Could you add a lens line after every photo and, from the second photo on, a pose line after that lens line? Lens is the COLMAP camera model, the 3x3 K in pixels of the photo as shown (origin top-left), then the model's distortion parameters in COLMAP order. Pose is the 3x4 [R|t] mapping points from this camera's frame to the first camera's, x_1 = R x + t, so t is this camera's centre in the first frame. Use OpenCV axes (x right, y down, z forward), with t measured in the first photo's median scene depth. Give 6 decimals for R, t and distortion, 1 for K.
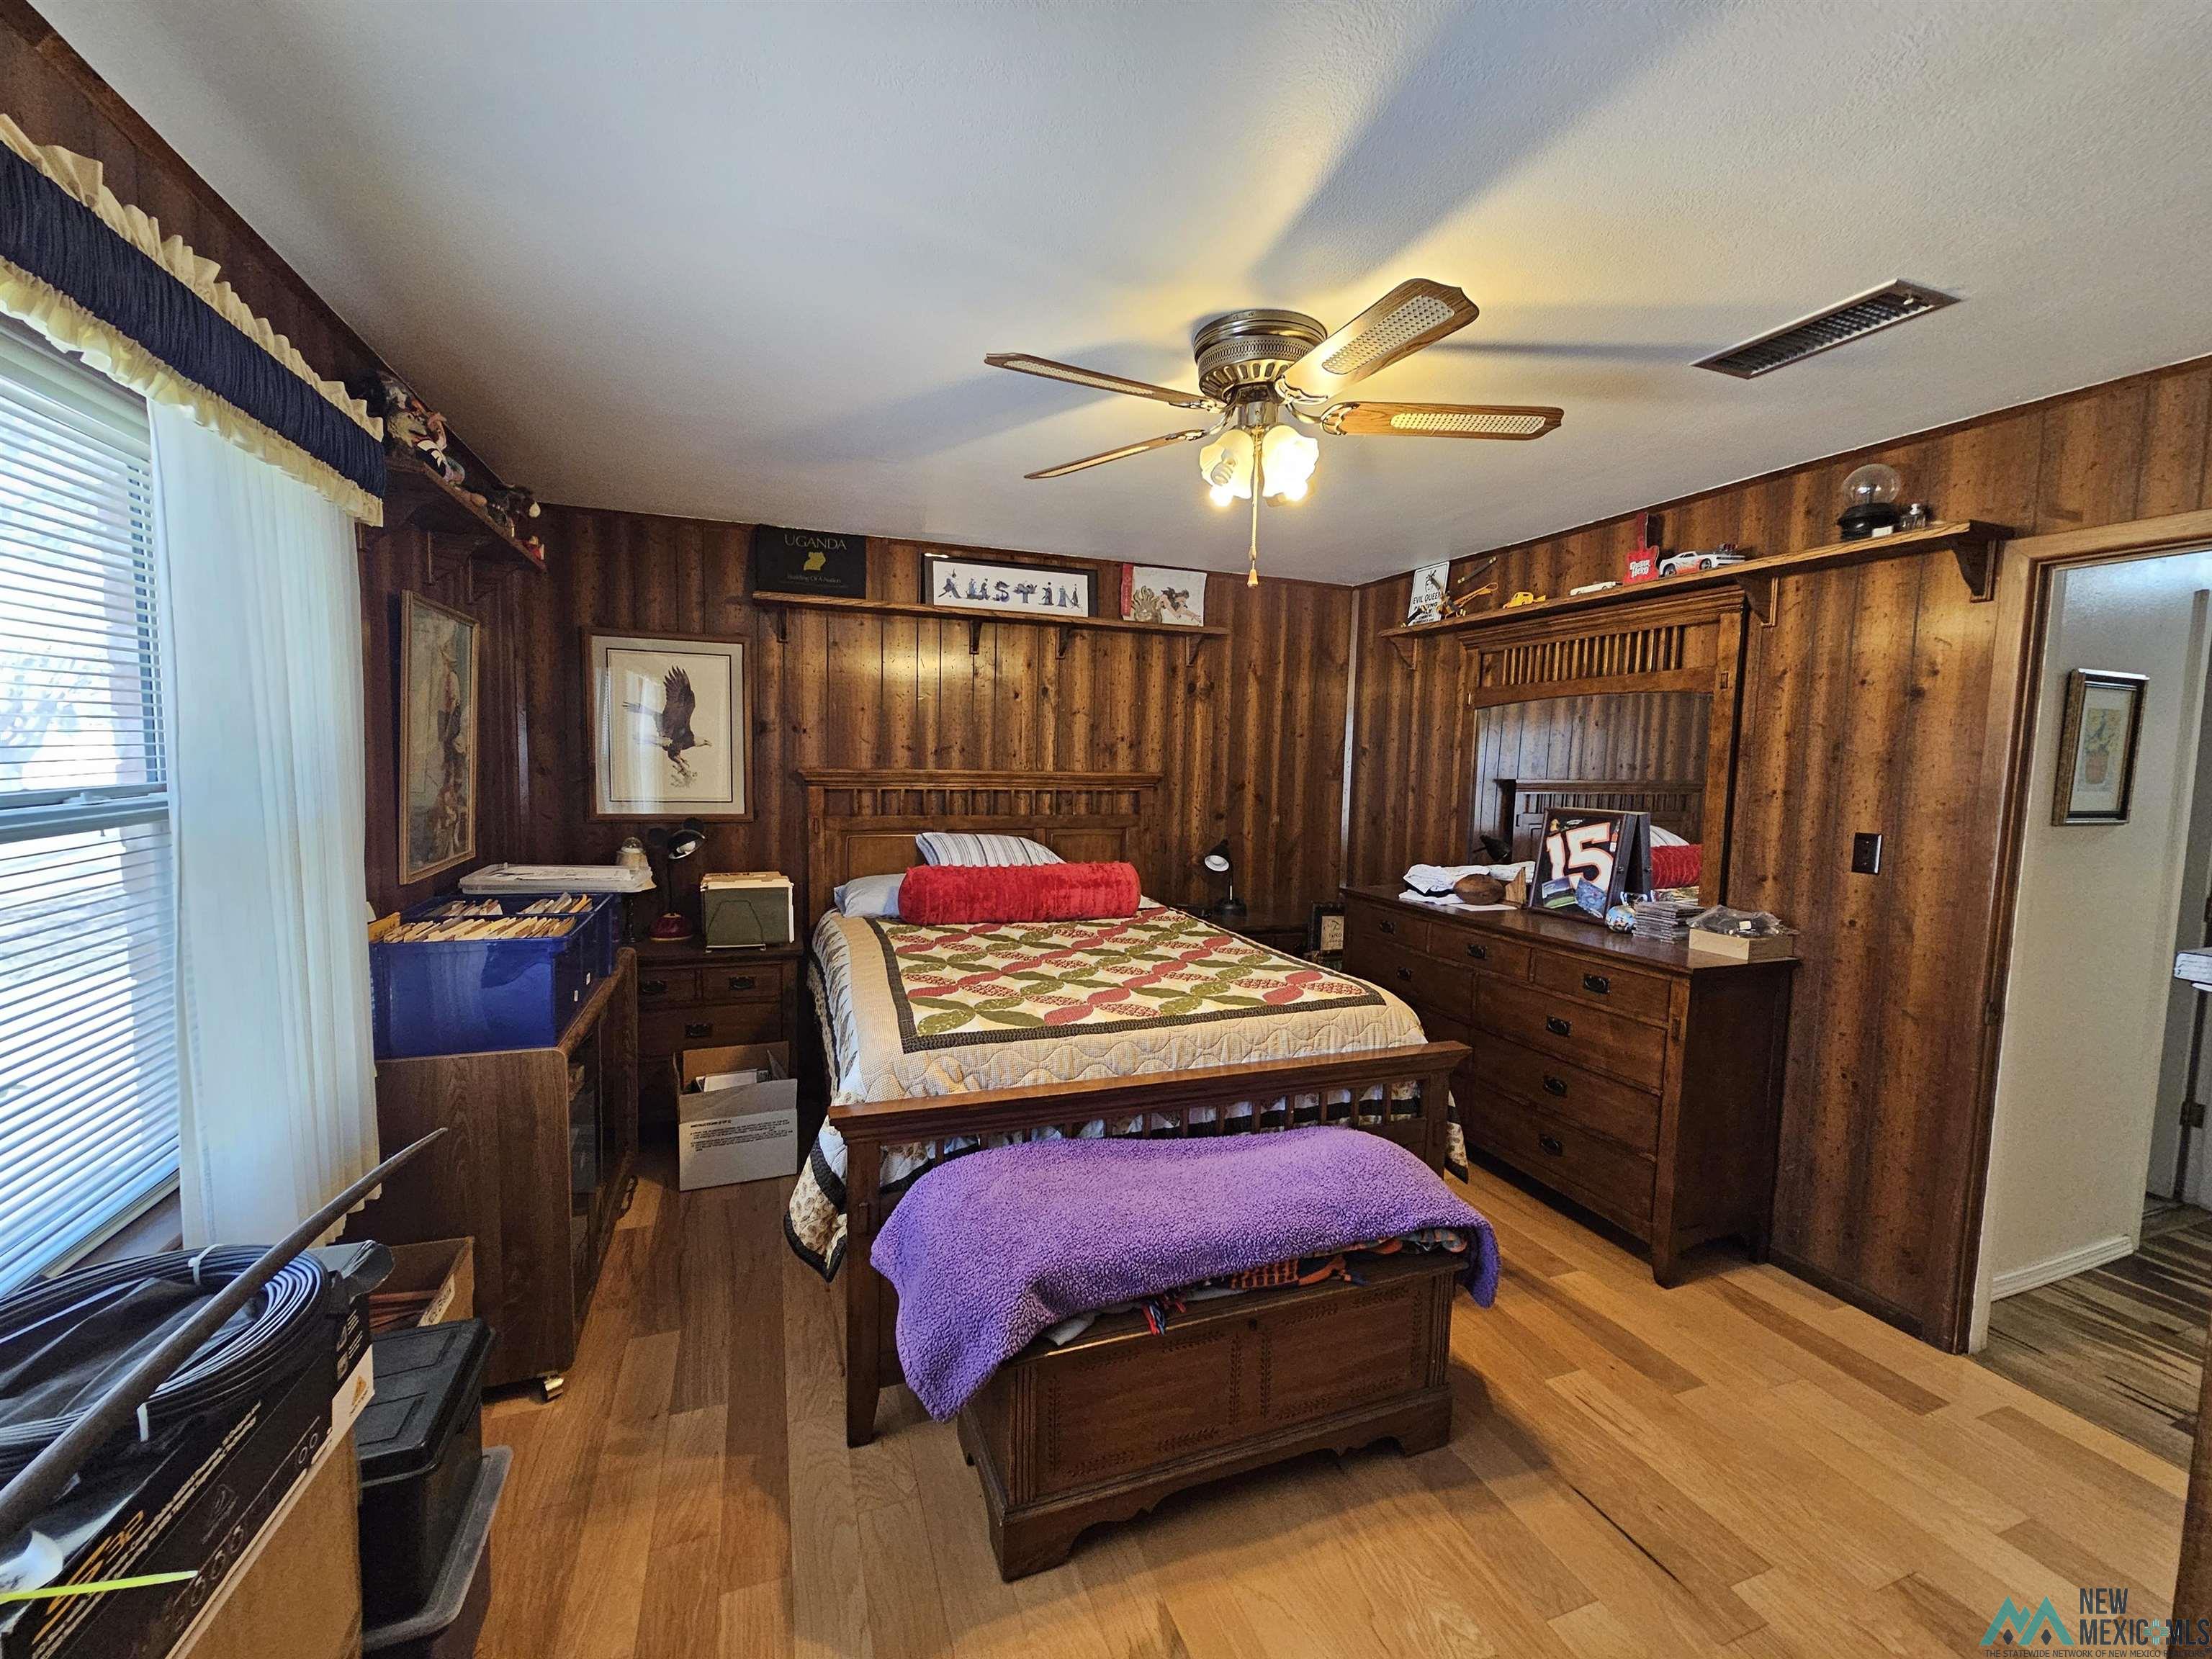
lens RADIAL K [[904.8, 0, 1104.5], [0, 904.8, 830.7], [0, 0, 1]] dist [-0.004316, 0.001293]
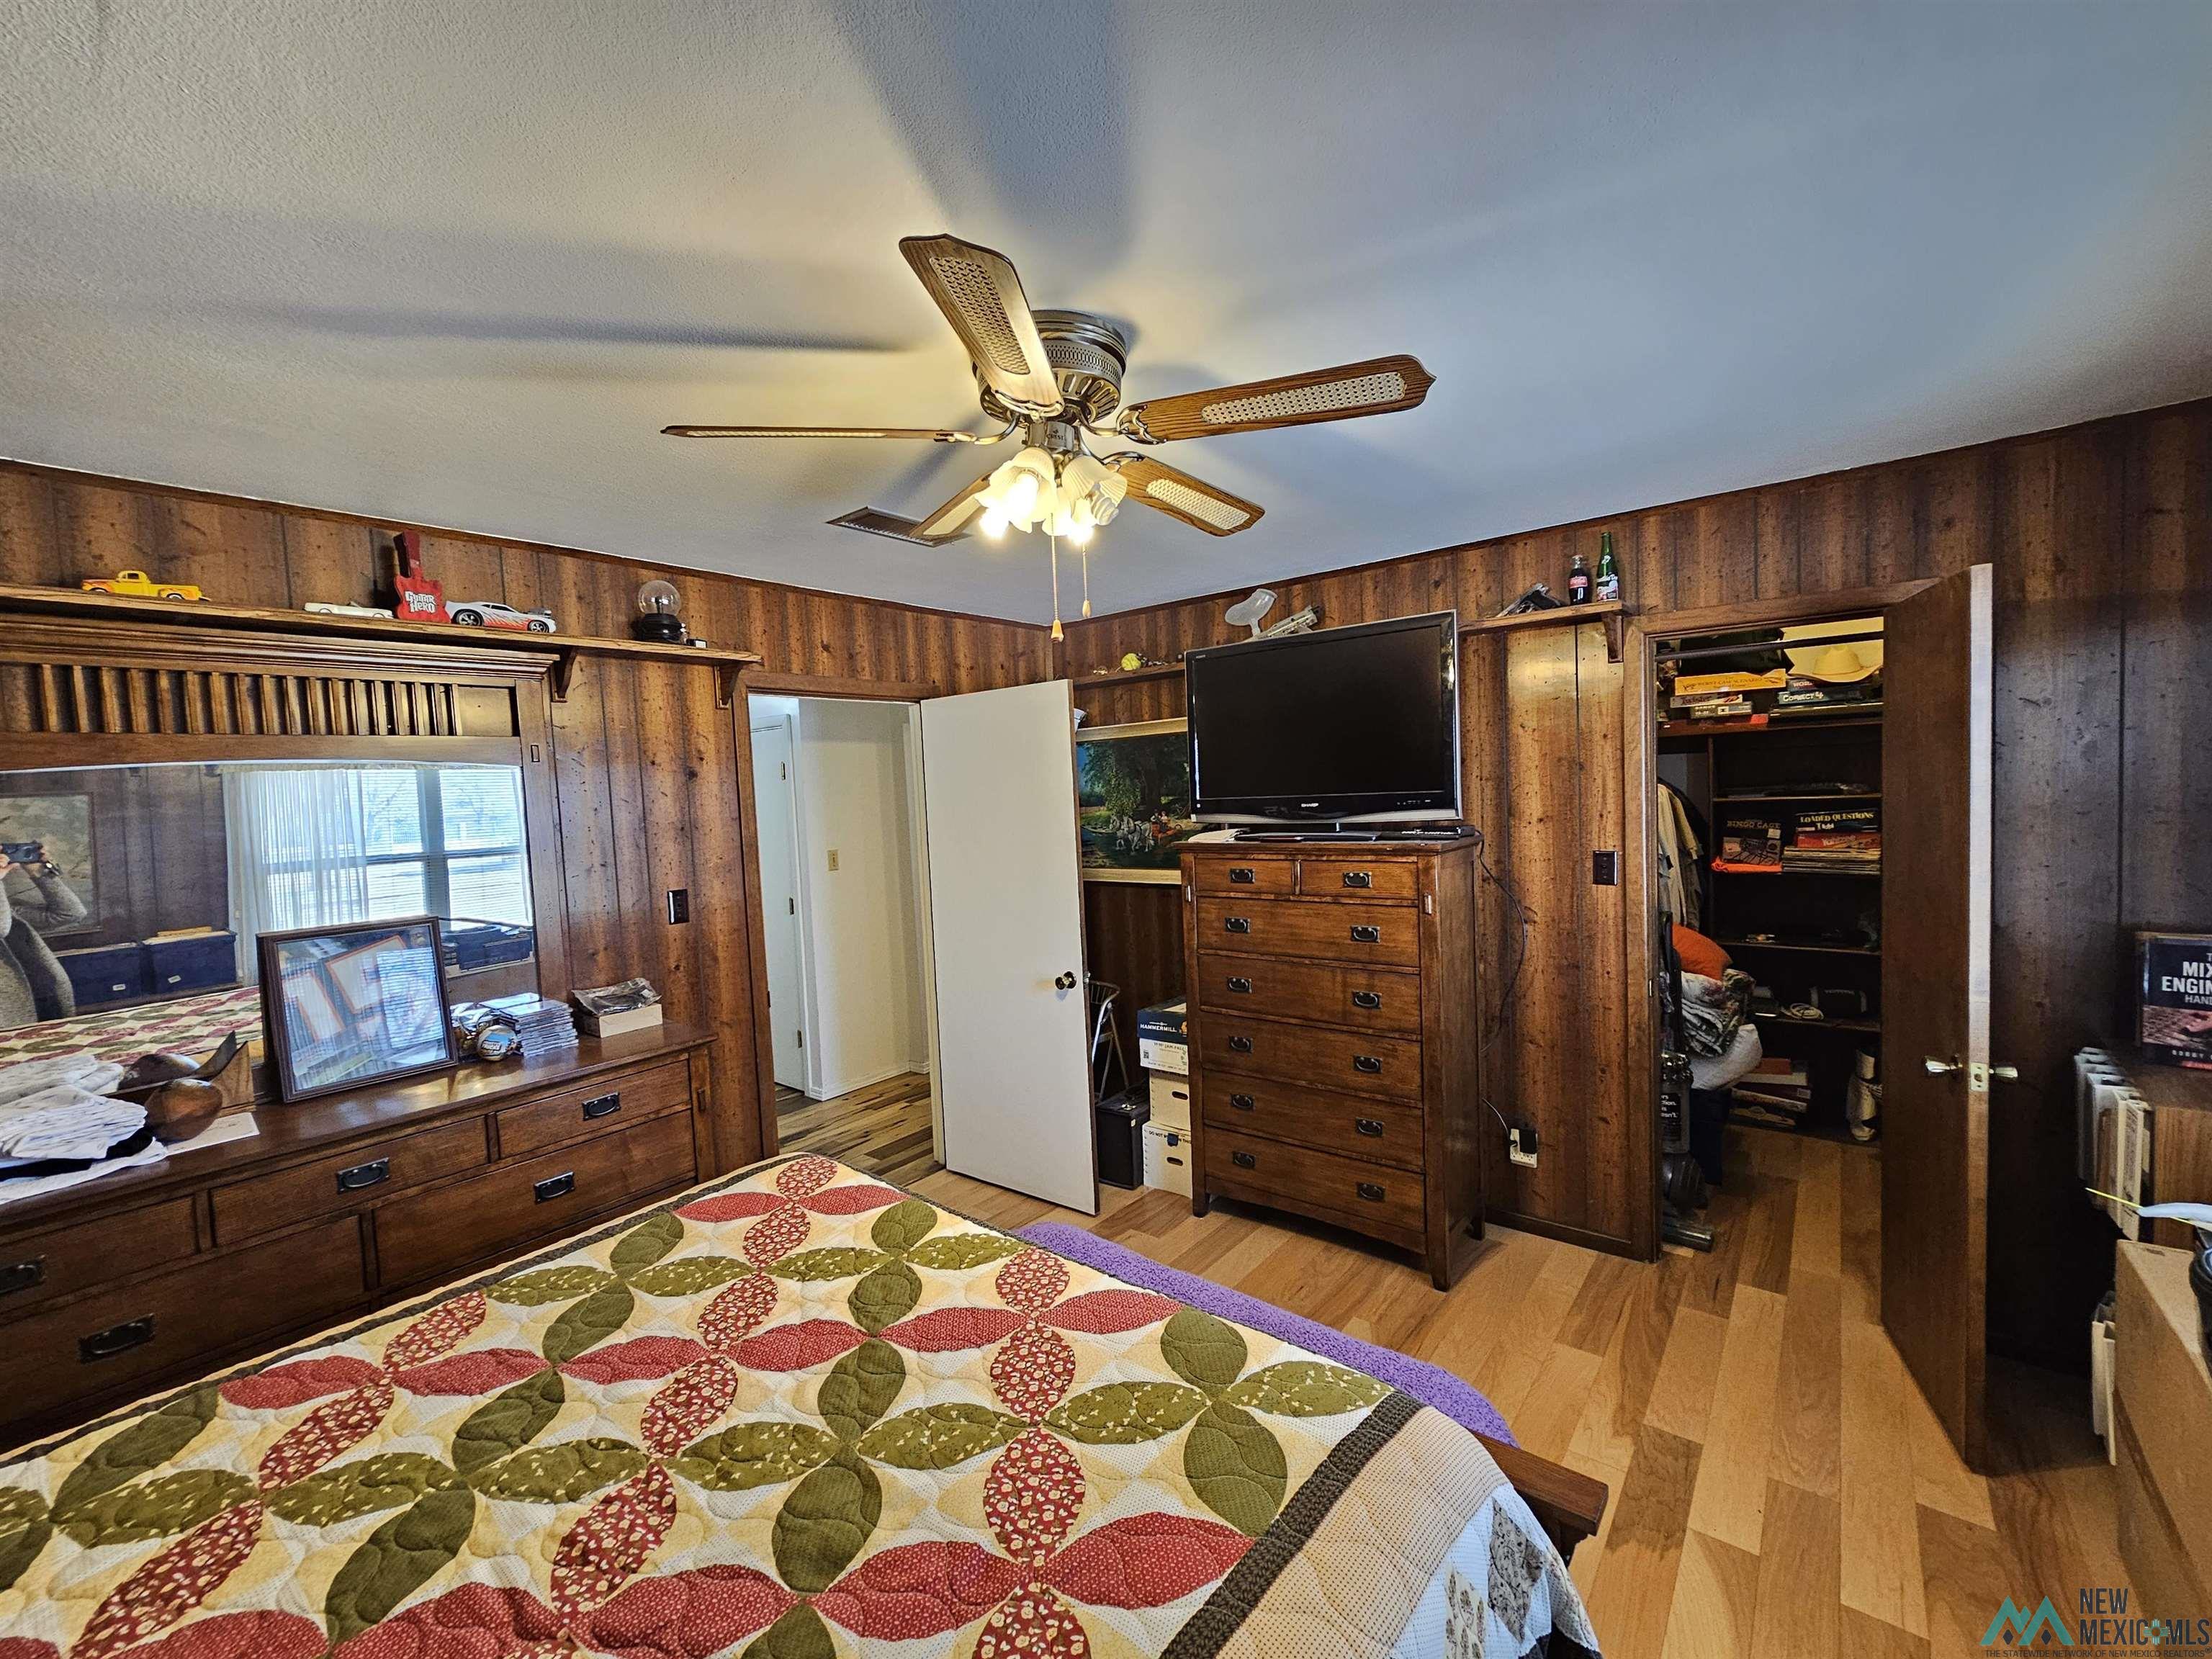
lens RADIAL K [[904.8, 0, 1100.8], [0, 904.8, 834.1], [0, 0, 1]] dist [-0.004316, 0.001293]
pose [[-0.501483, -0.045188, 0.863987, -0.459458], [0.103037, 0.988408, 0.111501, -0.144967], [-0.859010, 0.144939, -0.491014, 1.094357]]
